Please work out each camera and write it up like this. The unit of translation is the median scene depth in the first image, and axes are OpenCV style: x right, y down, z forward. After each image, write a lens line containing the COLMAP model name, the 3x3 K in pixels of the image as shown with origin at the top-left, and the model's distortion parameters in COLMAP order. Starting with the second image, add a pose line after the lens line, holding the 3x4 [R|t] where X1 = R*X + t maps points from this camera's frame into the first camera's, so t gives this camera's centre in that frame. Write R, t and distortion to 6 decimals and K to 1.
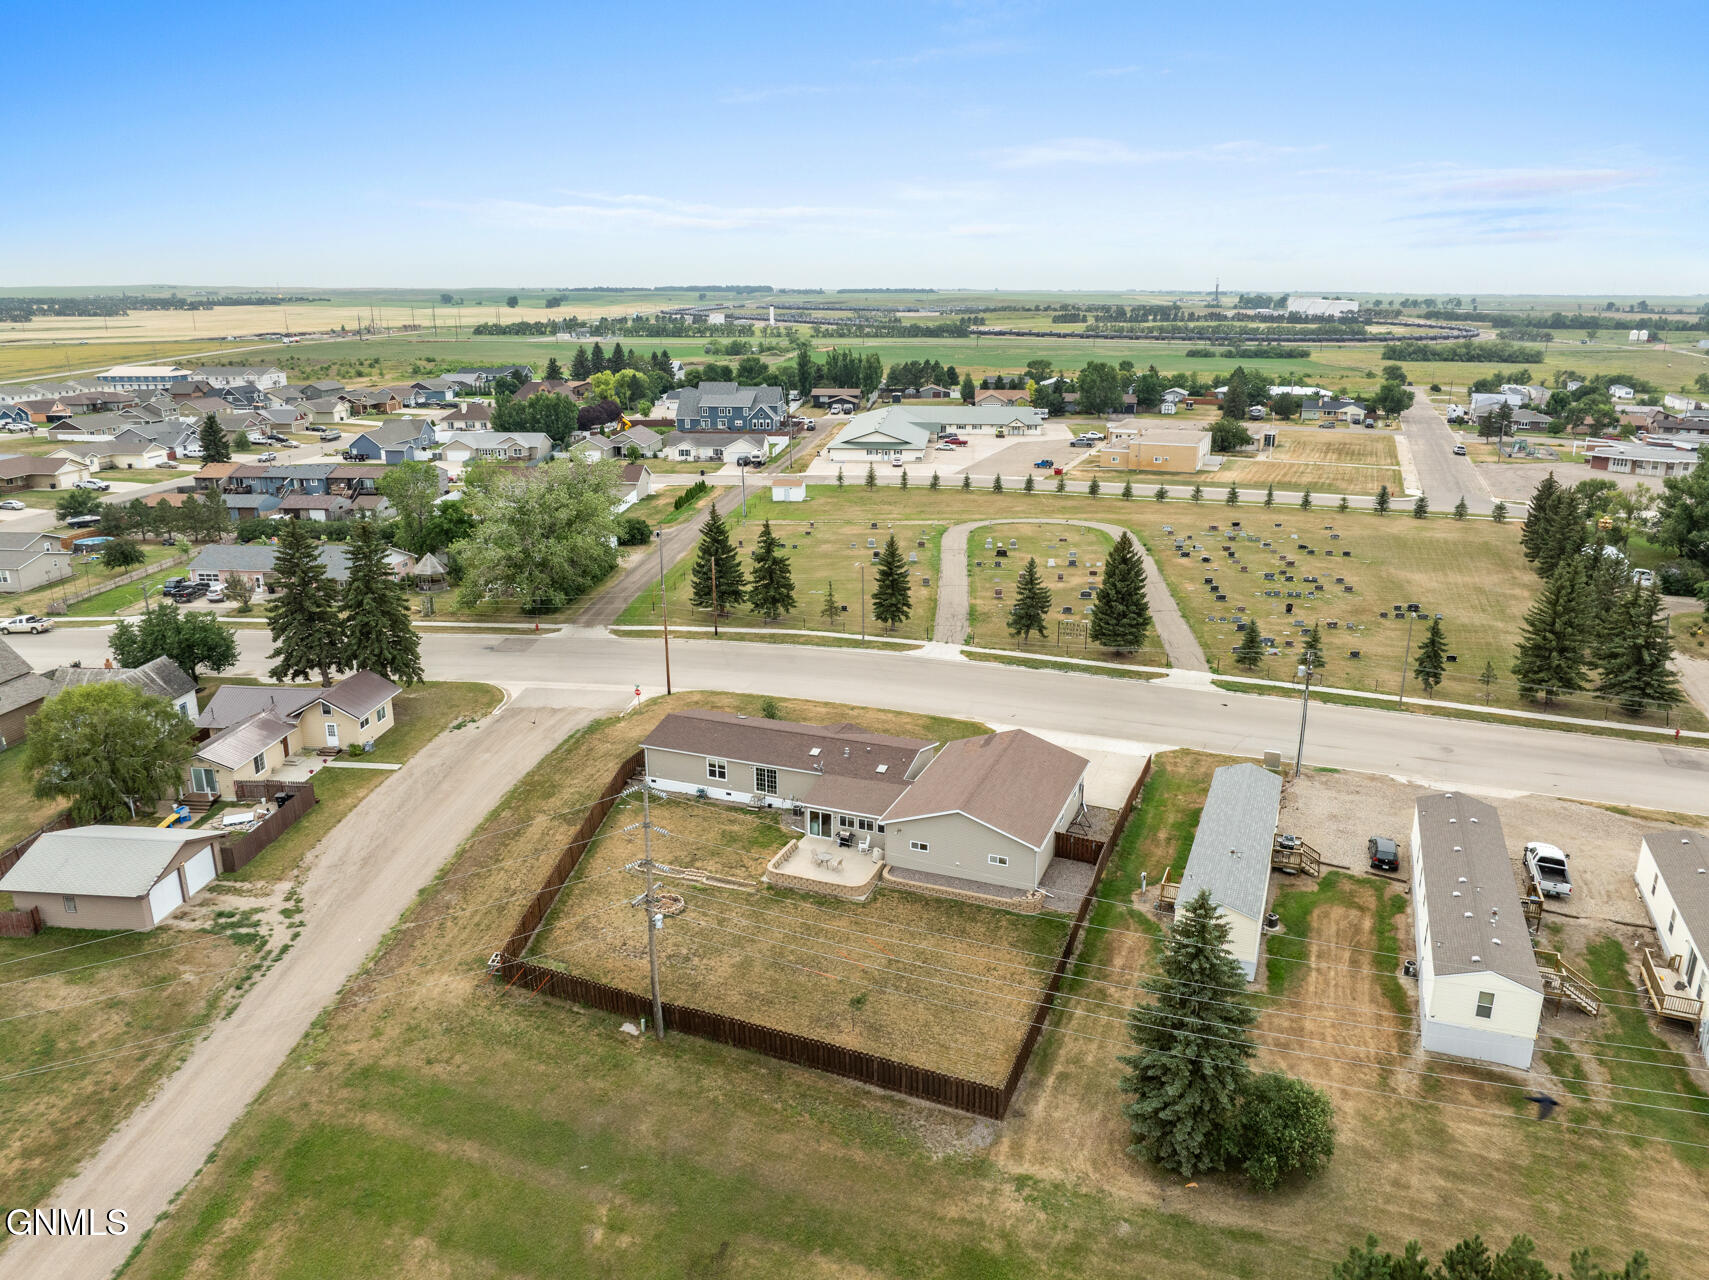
lens RADIAL K [[1189.7, 0, 845.6], [0, 1189.7, 631.1], [0, 0, 1]] dist [-0.039615, -0.000087]
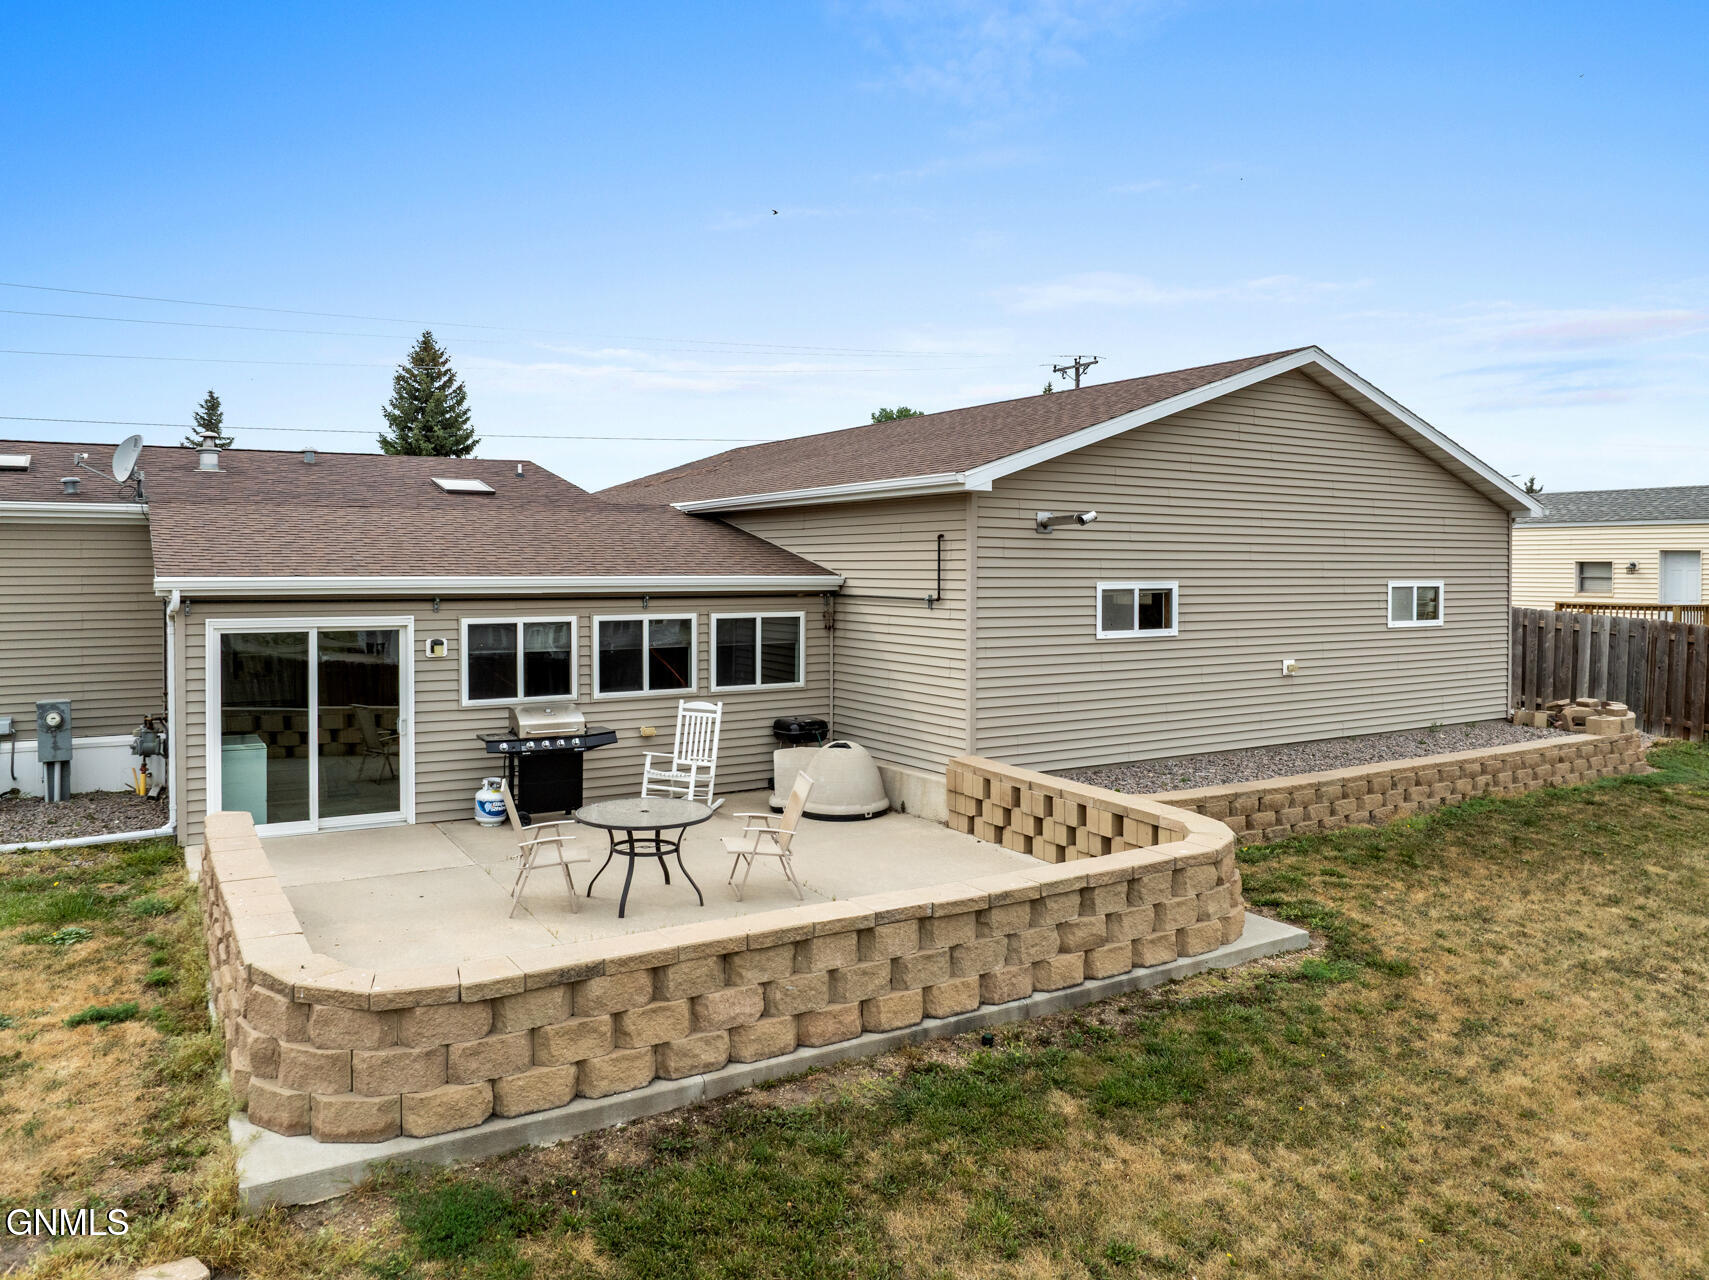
lens RADIAL K [[1228.6, 0, 855.8], [0, 1228.6, 581.0], [0, 0, 1]] dist [-0.039191, 0.008364]
pose [[0.582927, -0.005825, 0.812504, -0.070344], [0.220100, 0.963719, -0.151001, 0.127496], [-0.782146, 0.266855, 0.563060, 0.607854]]
